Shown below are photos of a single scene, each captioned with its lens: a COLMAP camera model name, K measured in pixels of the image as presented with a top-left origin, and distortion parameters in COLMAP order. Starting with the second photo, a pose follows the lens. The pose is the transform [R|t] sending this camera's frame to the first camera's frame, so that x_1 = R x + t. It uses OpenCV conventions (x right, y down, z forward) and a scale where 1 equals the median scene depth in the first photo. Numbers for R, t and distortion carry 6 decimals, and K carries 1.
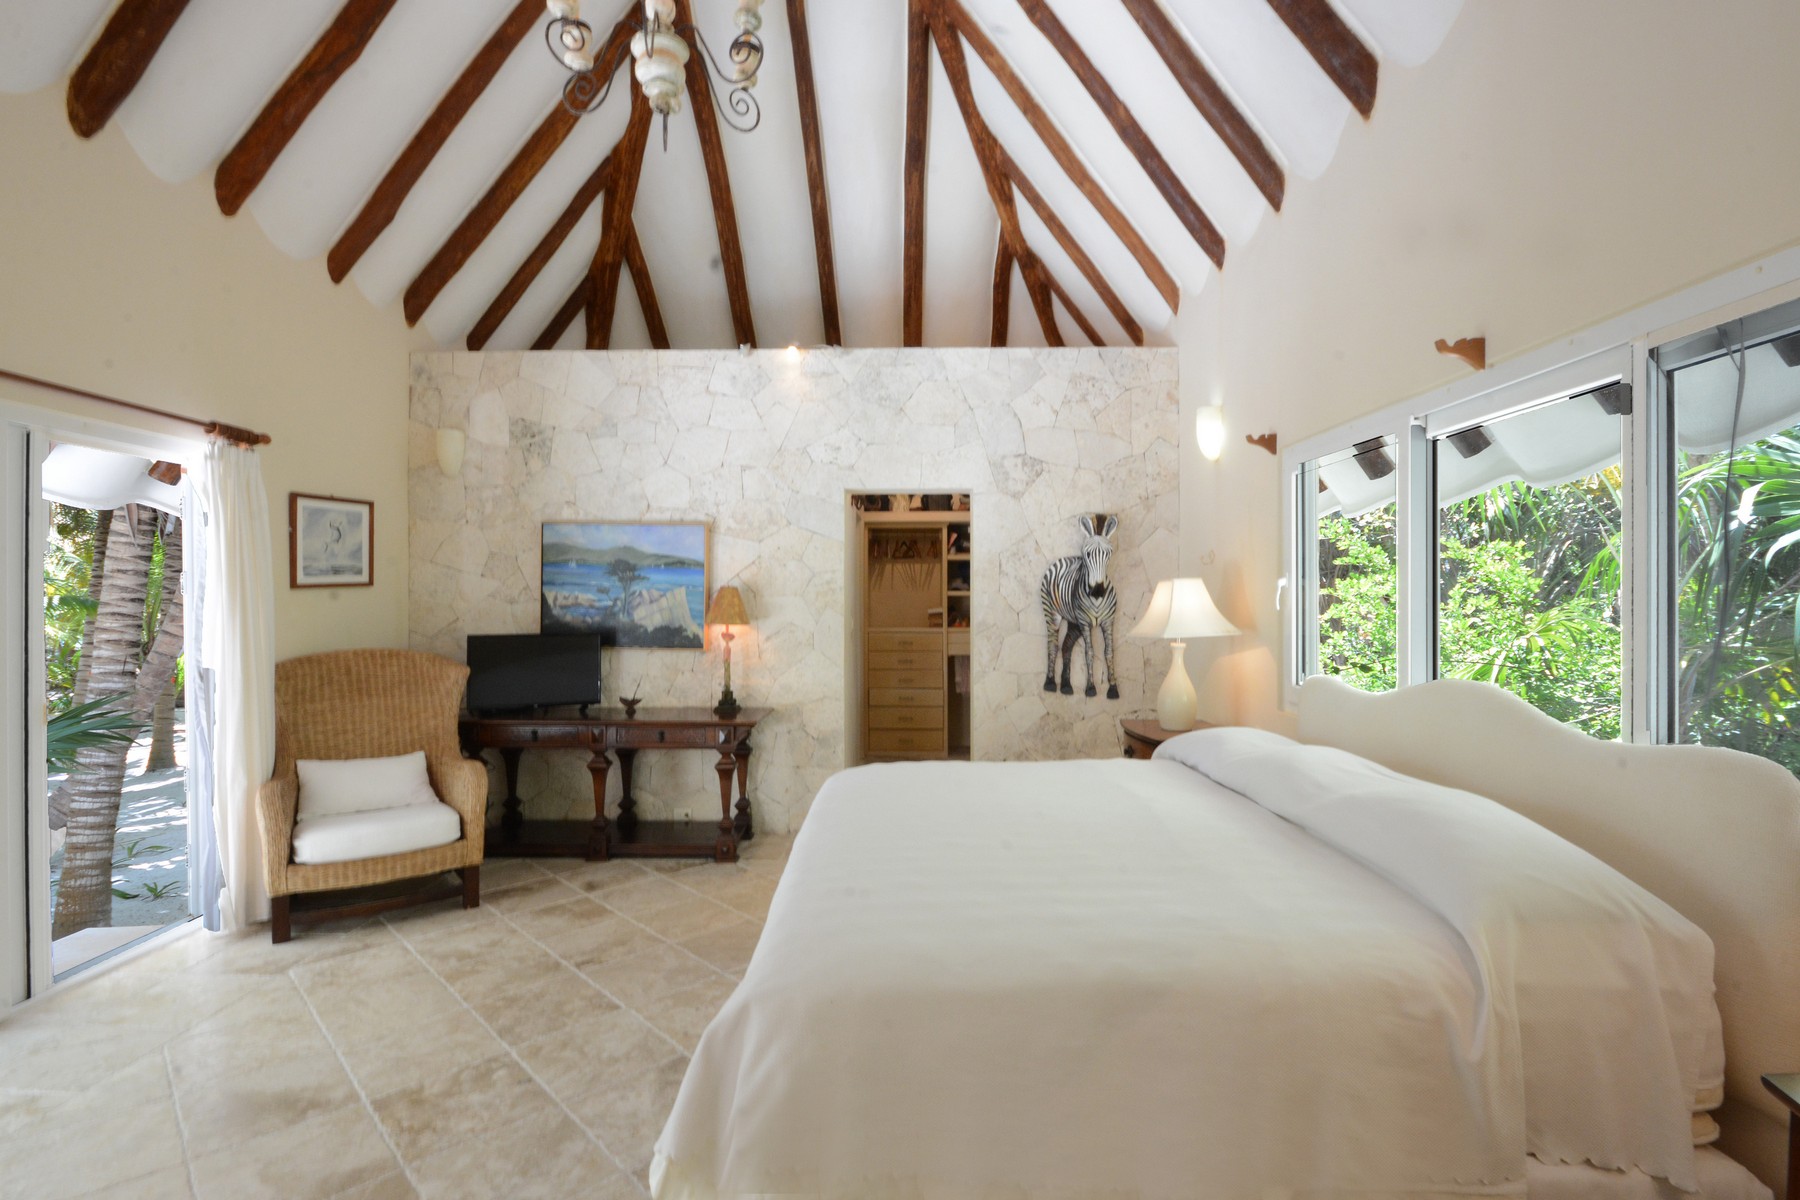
lens RADIAL K [[820.9, 0, 893.1], [0, 820.9, 595.2], [0, 0, 1]] dist [-0.001548, -0.005616]
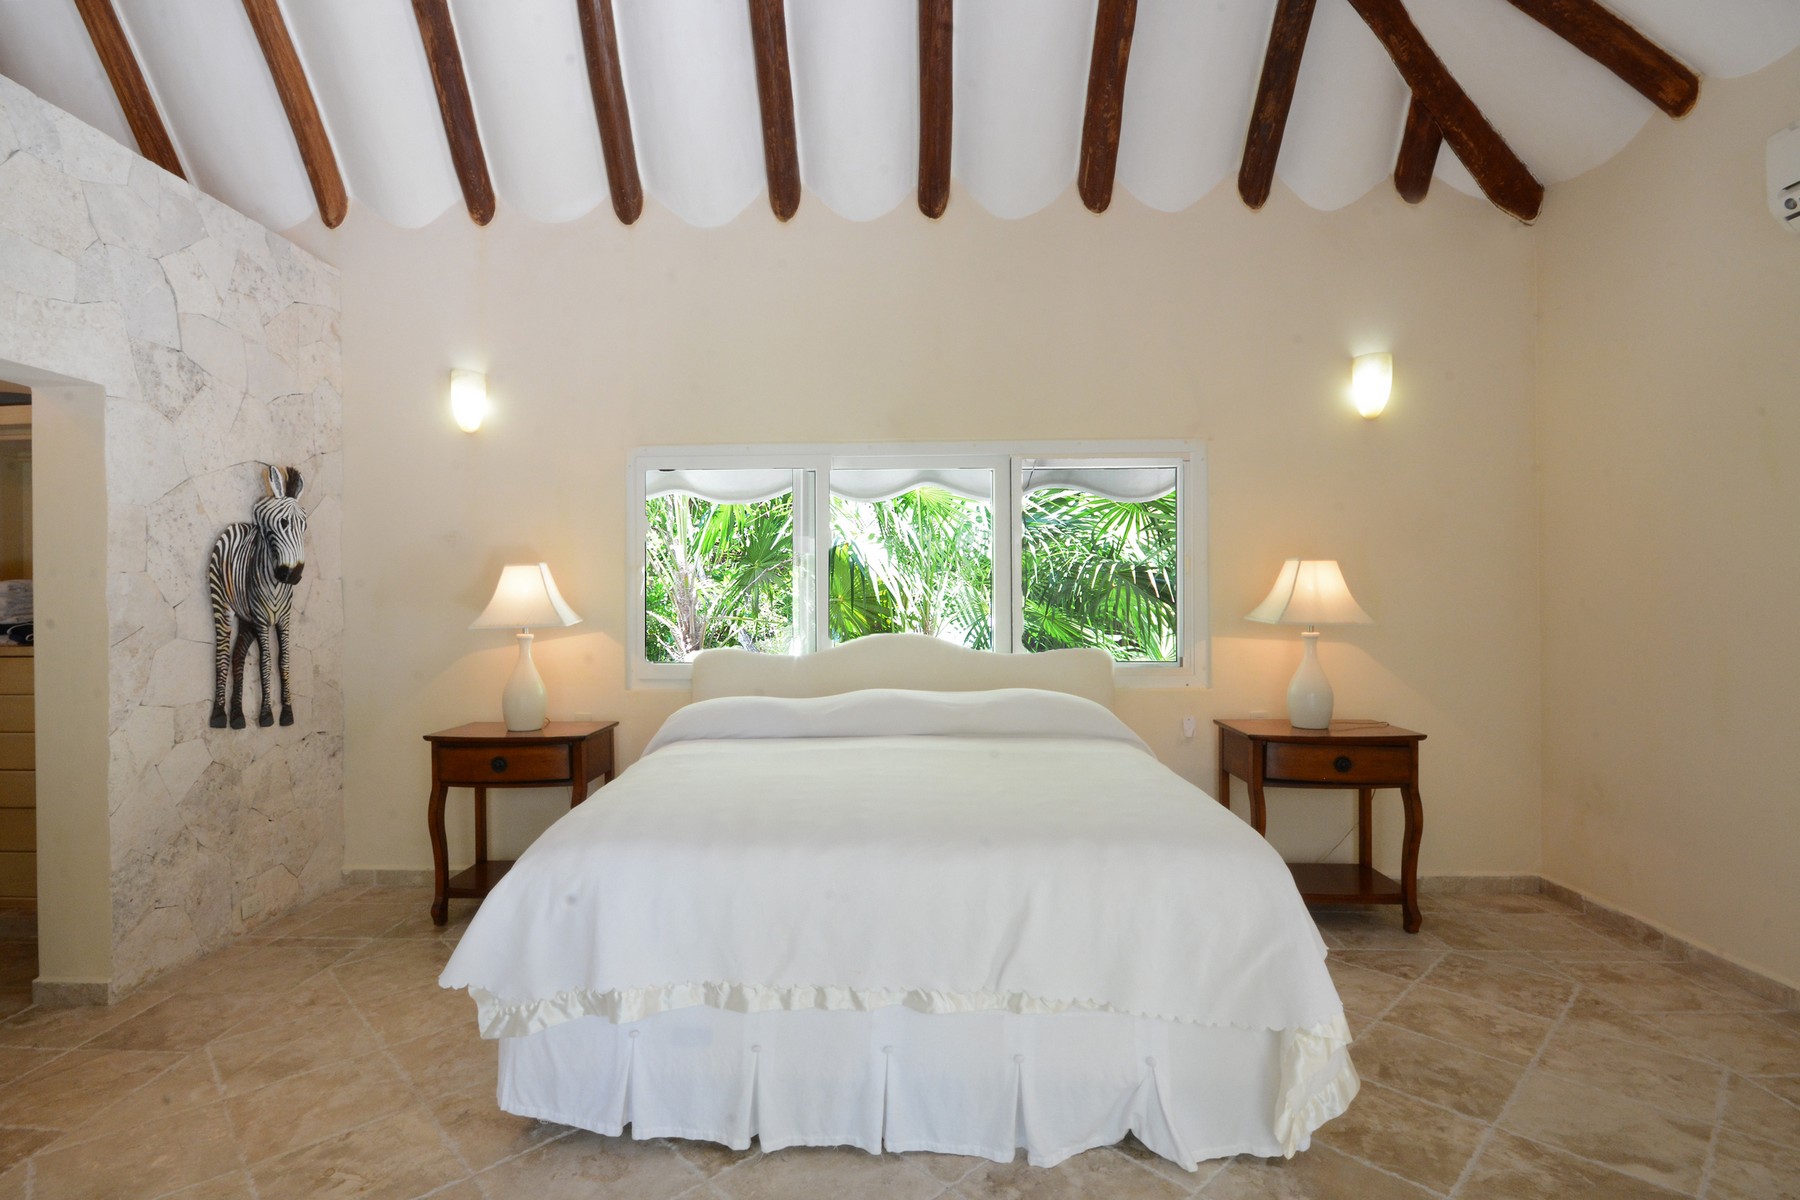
lens RADIAL K [[870.4, 0, 853.0], [0, 870.4, 589.6], [0, 0, 1]] dist [0.009103, -0.010636]
pose [[0.021828, 0.007145, 0.999736, -0.485173], [-0.006533, 0.999954, -0.007004, 0.009573], [-0.999740, -0.006379, 0.021874, 0.480630]]
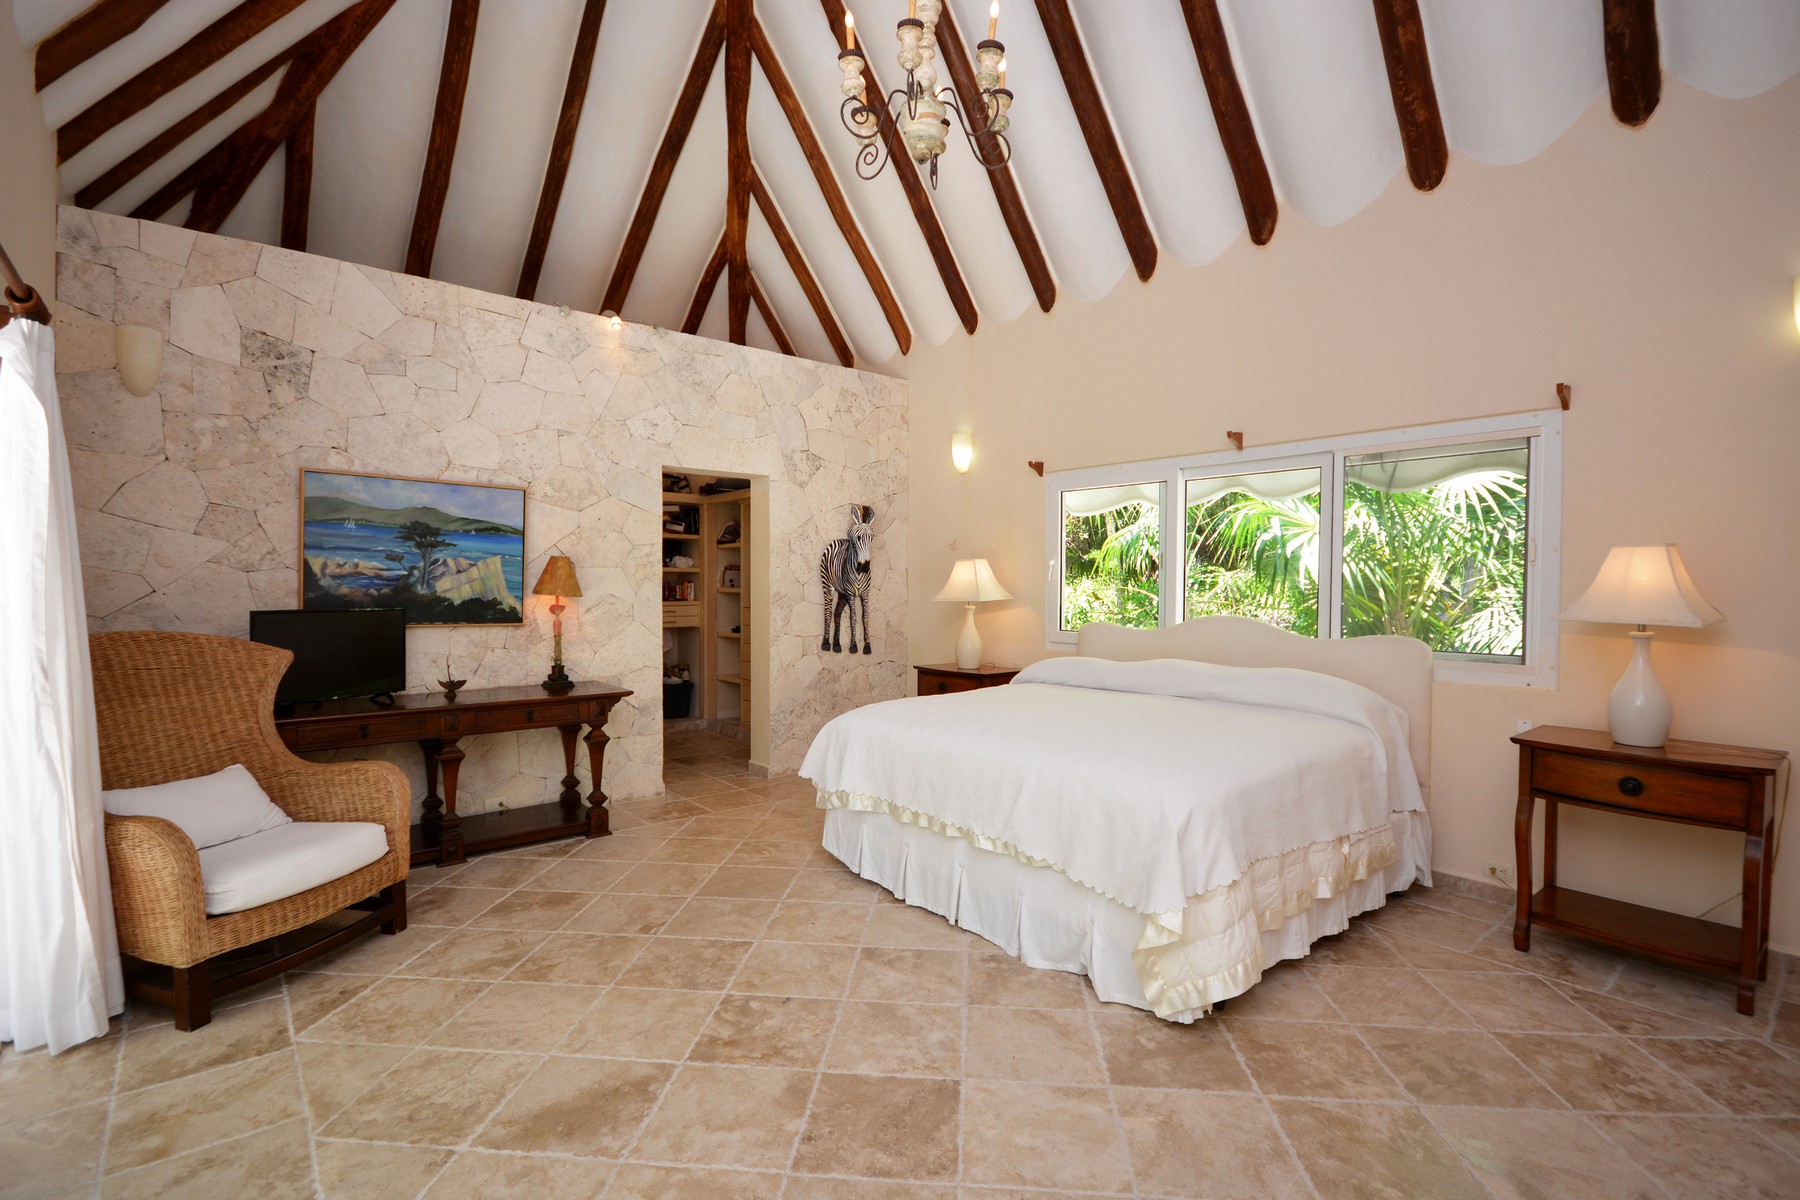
lens RADIAL K [[820.9, 0, 883.1], [0, 820.9, 584.2], [0, 0, 1]] dist [-0.001548, -0.005616]
pose [[0.761949, 0.003771, 0.647626, -0.521518], [-0.013661, 0.999854, 0.010251, 0.006649], [-0.647493, -0.016658, 0.761889, 0.030370]]
